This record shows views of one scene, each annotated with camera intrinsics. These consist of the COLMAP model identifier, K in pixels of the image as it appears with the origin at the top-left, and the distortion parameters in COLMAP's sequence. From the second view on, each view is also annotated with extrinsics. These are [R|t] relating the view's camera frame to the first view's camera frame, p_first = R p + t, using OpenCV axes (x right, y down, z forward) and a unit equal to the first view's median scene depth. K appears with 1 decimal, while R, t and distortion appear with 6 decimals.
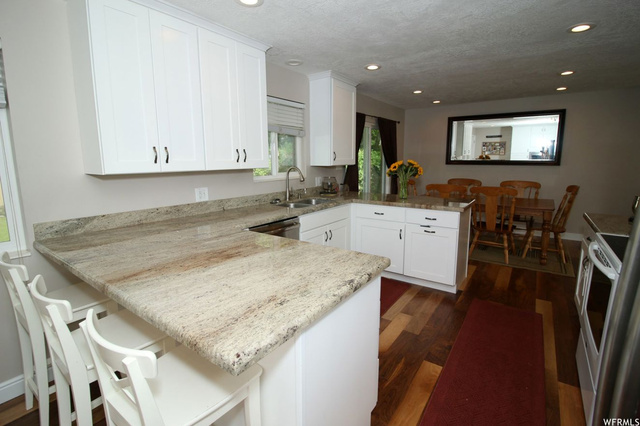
lens RADIAL K [[303.0, 0, 319.4], [0, 303.0, 207.4], [0, 0, 1]] dist [-0.012378, -0.005093]
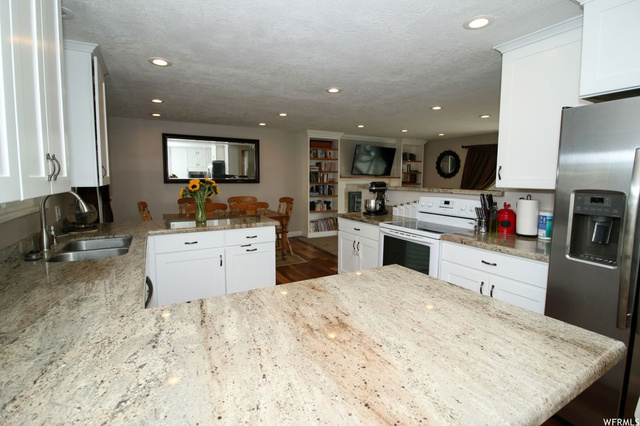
lens RADIAL K [[303.0, 0, 320.1], [0, 303.0, 206.9], [0, 0, 1]] dist [-0.012378, -0.005093]
pose [[0.426397, -0.078448, 0.901128, -0.478509], [0.136002, 0.990467, 0.021872, -0.057531], [-0.894254, 0.113229, 0.433001, 0.399755]]
